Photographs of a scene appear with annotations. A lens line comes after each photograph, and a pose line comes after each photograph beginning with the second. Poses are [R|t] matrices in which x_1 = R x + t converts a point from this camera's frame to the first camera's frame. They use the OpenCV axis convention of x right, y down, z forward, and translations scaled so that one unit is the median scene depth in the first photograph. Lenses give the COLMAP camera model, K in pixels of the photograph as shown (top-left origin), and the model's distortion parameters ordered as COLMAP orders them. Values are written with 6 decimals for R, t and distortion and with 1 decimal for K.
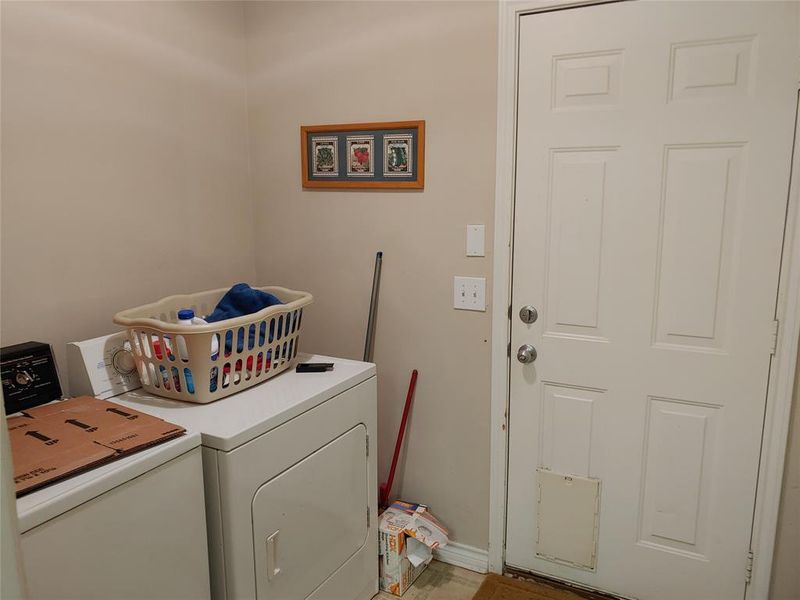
lens RADIAL K [[626.1, 0, 397.3], [0, 626.1, 298.5], [0, 0, 1]] dist [-0.004458, 0.010268]
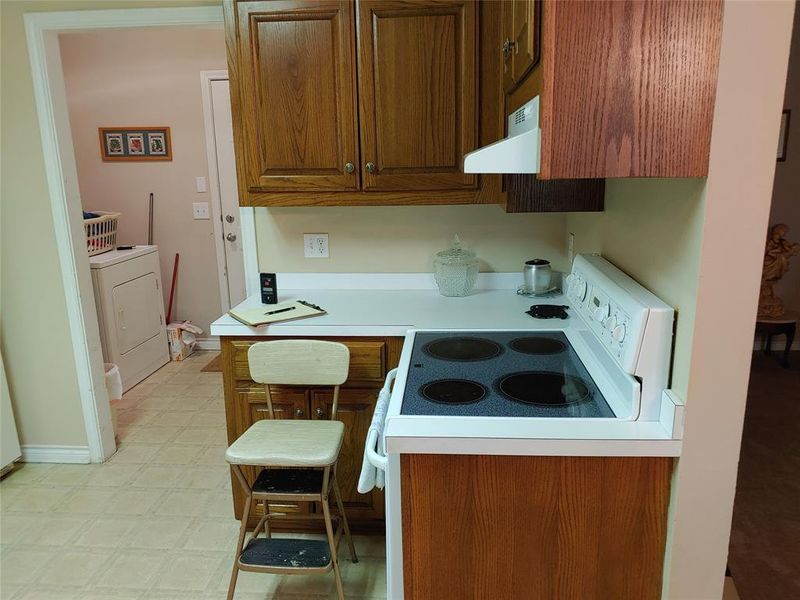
lens RADIAL K [[626.1, 0, 401.0], [0, 626.1, 302.2], [0, 0, 1]] dist [-0.004458, 0.010268]
pose [[0.918546, -0.102931, 0.381679, -0.098167], [0.084963, 0.994347, 0.063683, 0.217443], [-0.386076, -0.026067, 0.922099, -1.172271]]
